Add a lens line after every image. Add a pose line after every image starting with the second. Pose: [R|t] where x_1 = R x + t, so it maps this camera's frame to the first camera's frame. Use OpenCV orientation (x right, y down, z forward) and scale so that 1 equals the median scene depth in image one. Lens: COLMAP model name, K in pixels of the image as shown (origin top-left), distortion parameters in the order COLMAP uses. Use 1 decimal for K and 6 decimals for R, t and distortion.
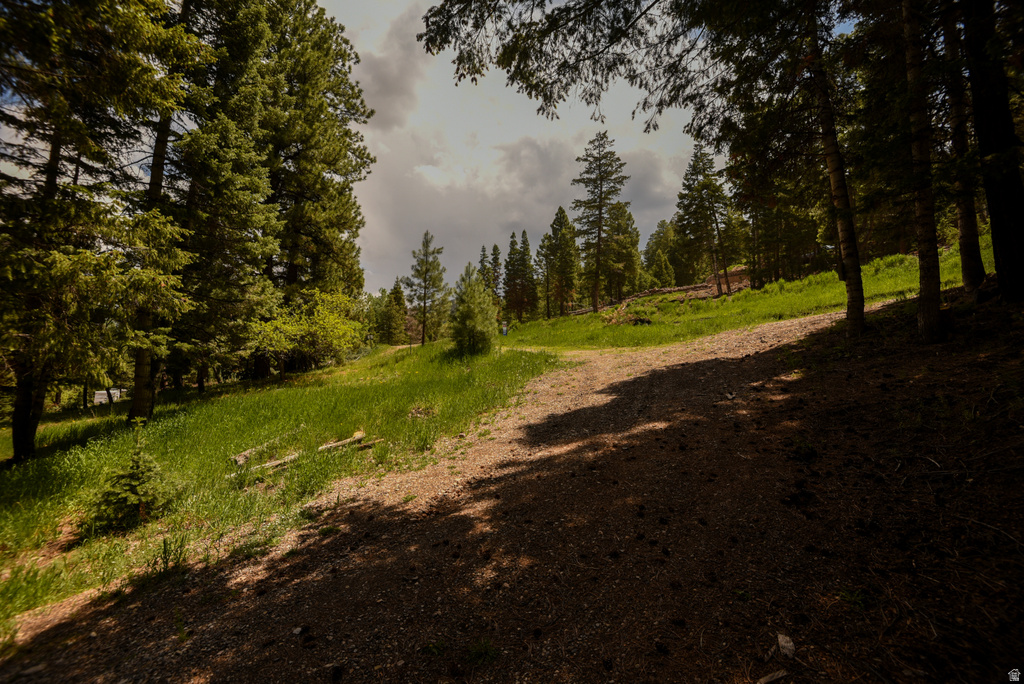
lens RADIAL K [[460.5, 0, 508.0], [0, 460.5, 339.4], [0, 0, 1]] dist [-0.030770, -0.000528]
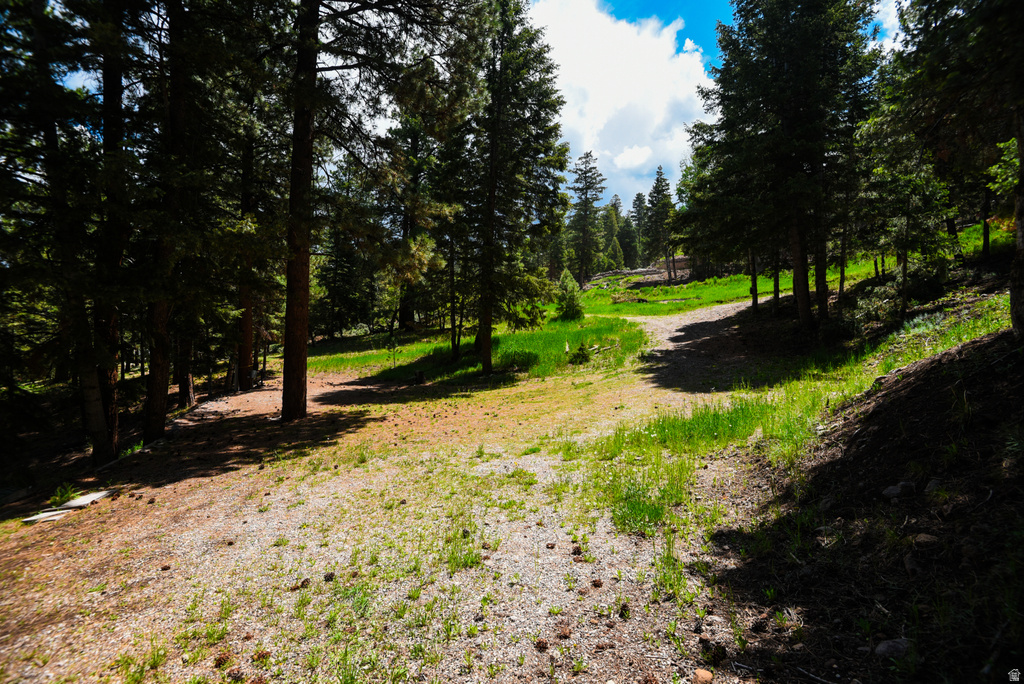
lens RADIAL K [[460.5, 0, 508.0], [0, 460.5, 339.4], [0, 0, 1]] dist [-0.030770, -0.000528]
pose [[0.985691, 0.006212, 0.168449, -0.337199], [-0.019394, 0.996864, 0.076725, -0.010296], [-0.167444, -0.078894, 0.982720, -0.427762]]
